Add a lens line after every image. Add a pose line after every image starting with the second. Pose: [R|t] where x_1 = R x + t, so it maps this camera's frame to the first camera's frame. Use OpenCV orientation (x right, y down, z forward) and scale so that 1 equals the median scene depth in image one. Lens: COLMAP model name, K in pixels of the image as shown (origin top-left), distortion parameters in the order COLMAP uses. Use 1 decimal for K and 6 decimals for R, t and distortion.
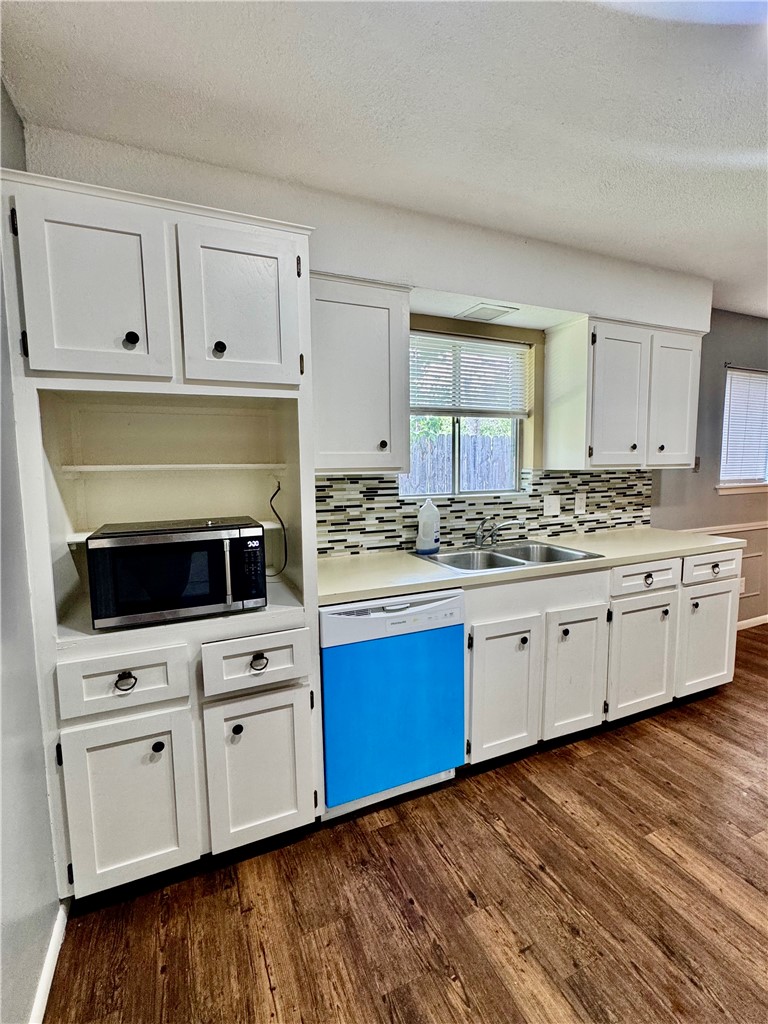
lens RADIAL K [[468.8, 0, 383.5], [0, 468.8, 504.2], [0, 0, 1]] dist [-0.000626, -0.000259]
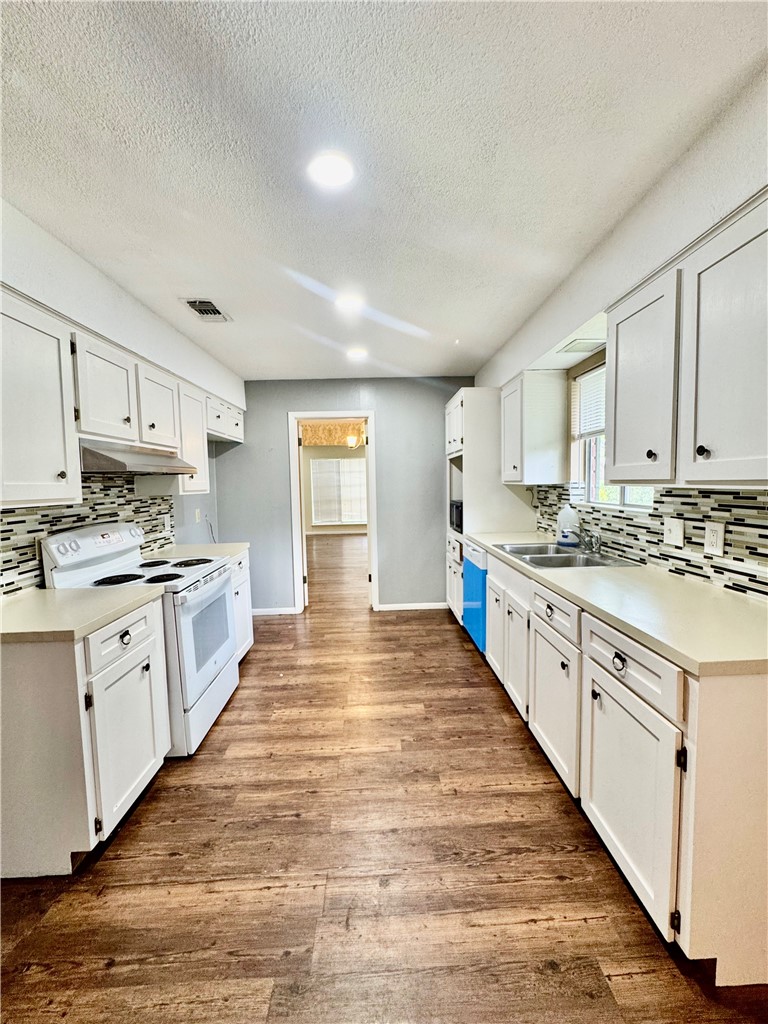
lens RADIAL K [[413.0, 0, 387.7], [0, 413.0, 513.6], [0, 0, 1]] dist [-0.004024, 0.000508]
pose [[-0.370922, 0.080440, -0.925174, 1.161162], [-0.079934, 0.989779, 0.118105, -0.069258], [0.925218, 0.117761, -0.360700, 0.816045]]
